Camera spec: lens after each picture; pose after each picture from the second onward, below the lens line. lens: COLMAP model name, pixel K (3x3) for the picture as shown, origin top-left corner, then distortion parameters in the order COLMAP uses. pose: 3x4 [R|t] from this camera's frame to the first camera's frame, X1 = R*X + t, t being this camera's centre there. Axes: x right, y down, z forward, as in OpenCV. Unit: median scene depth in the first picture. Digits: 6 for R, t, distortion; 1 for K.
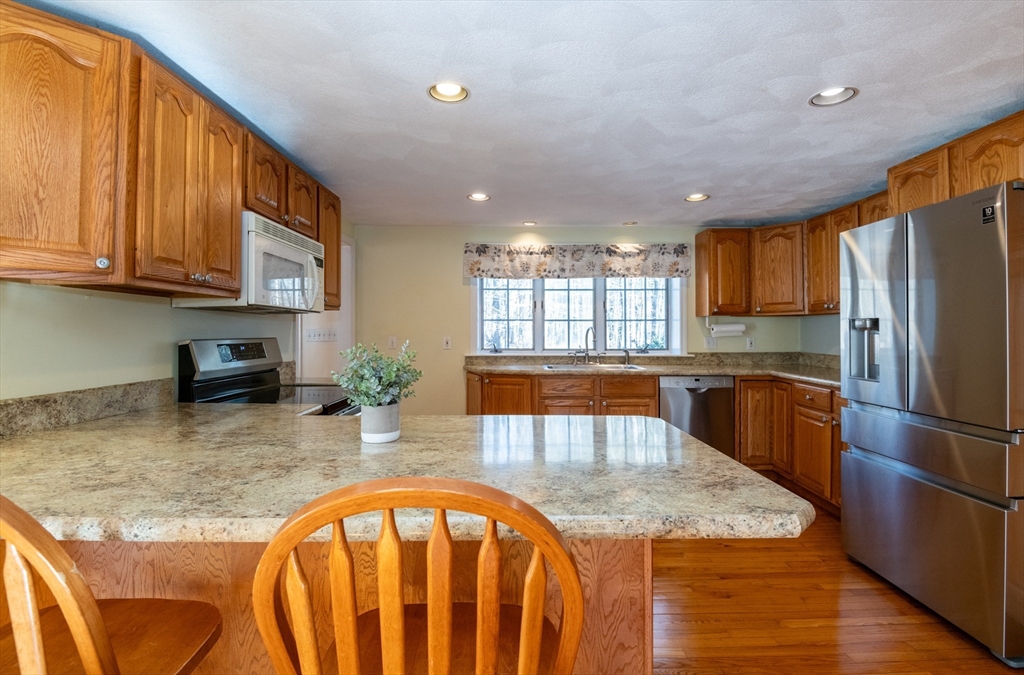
lens RADIAL K [[484.3, 0, 516.2], [0, 484.3, 326.9], [0, 0, 1]] dist [-0.008733, -0.005786]
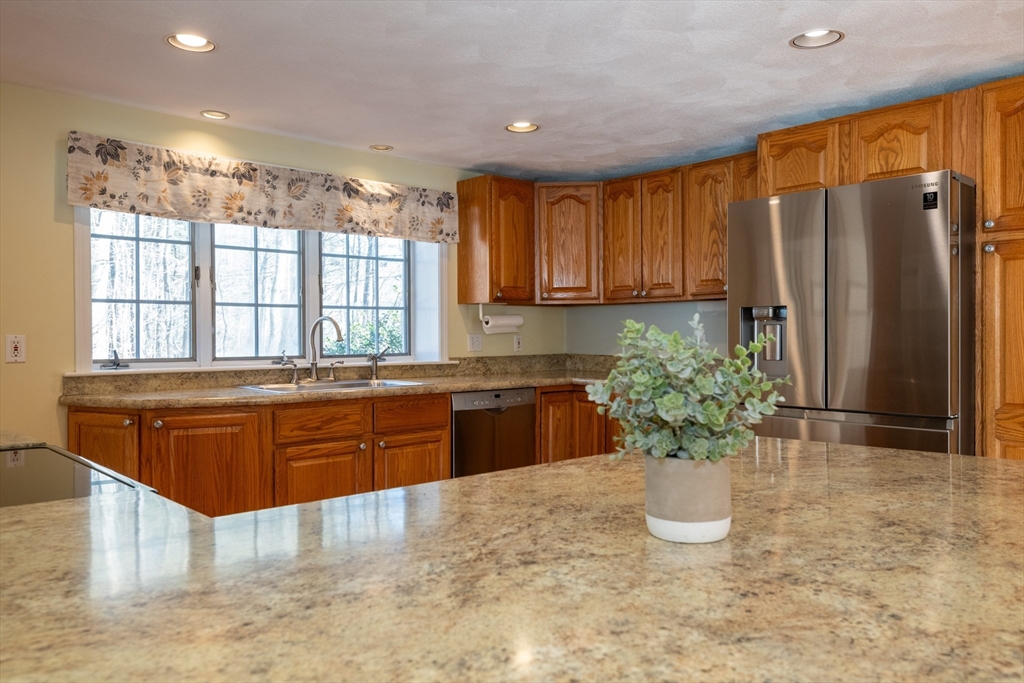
lens RADIAL K [[764.0, 0, 540.8], [0, 764.0, 335.9], [0, 0, 1]] dist [0.047618, -0.018988]
pose [[0.729471, -0.003886, 0.684001, -0.280256], [-0.003524, 0.999949, 0.009439, 0.013392], [-0.684003, -0.009296, 0.729420, 0.154131]]
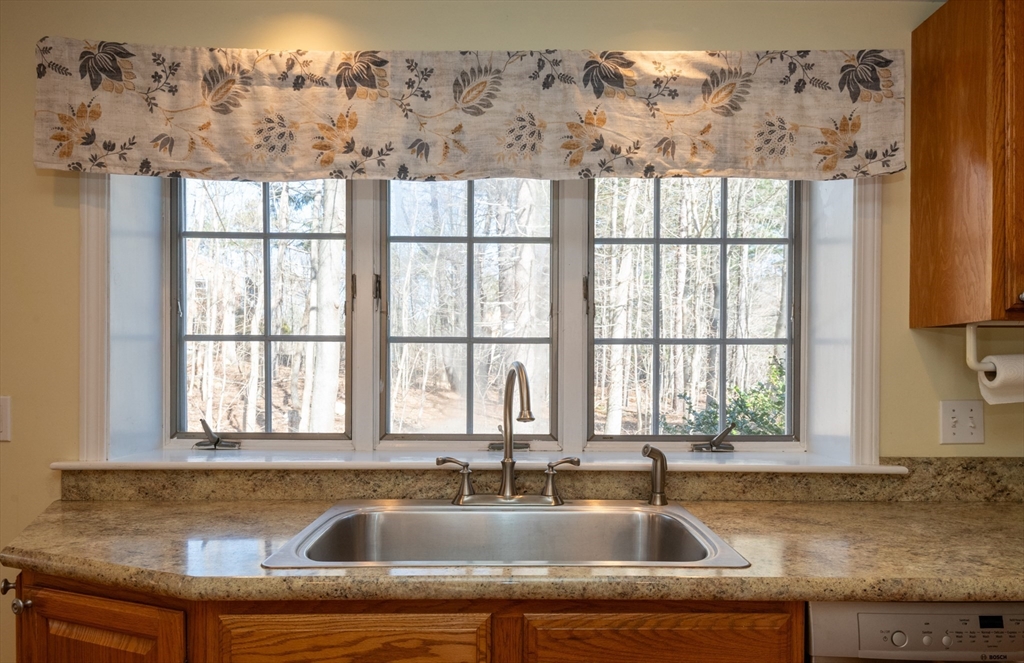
lens RADIAL K [[691.7, 0, 501.5], [0, 691.7, 376.4], [0, 0, 1]] dist [0.009407, -0.004246]
pose [[0.999895, 0.005963, -0.013211, 0.147755], [-0.005692, 0.999774, 0.020469, -0.000003], [0.013330, -0.020391, 0.999703, 0.621521]]
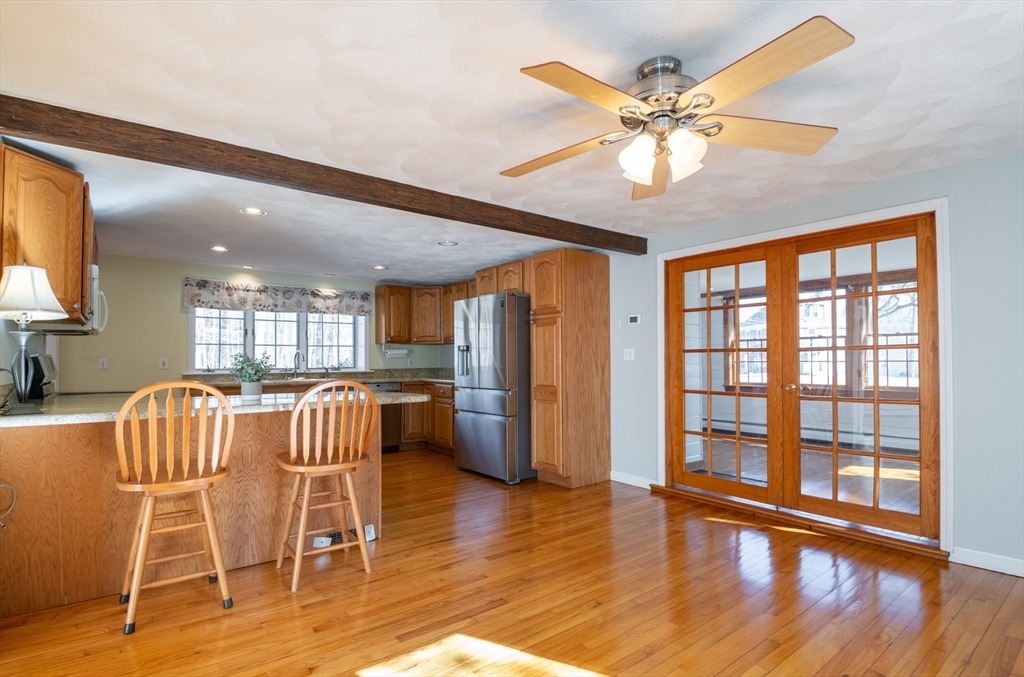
lens RADIAL K [[497.5, 0, 531.8], [0, 497.5, 356.6], [0, 0, 1]] dist [0.005018, -0.010396]
pose [[0.768015, 0.000696, 0.640431, -0.229038], [-0.002166, 0.999997, 0.001512, 0.014425], [-0.640428, -0.002548, 0.768014, -0.455040]]
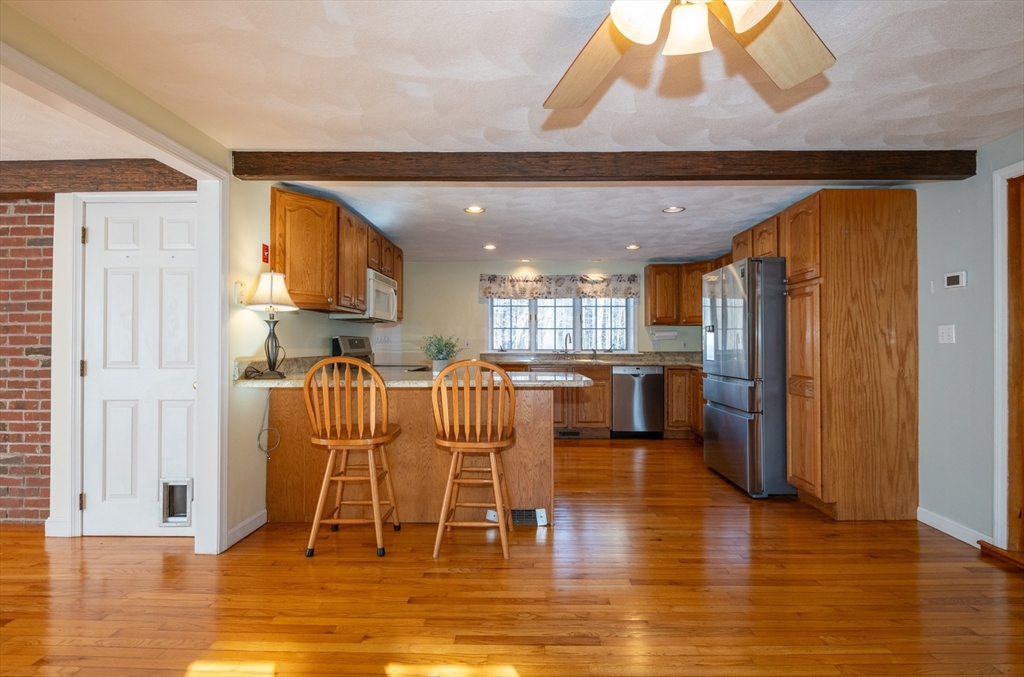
lens RADIAL K [[497.5, 0, 538.1], [0, 497.5, 337.8], [0, 0, 1]] dist [0.005018, -0.010396]
pose [[0.999795, 0.000683, 0.020218, 0.034640], [-0.000610, 0.999993, -0.003639, 0.019079], [-0.020220, 0.003626, 0.999789, -0.453539]]
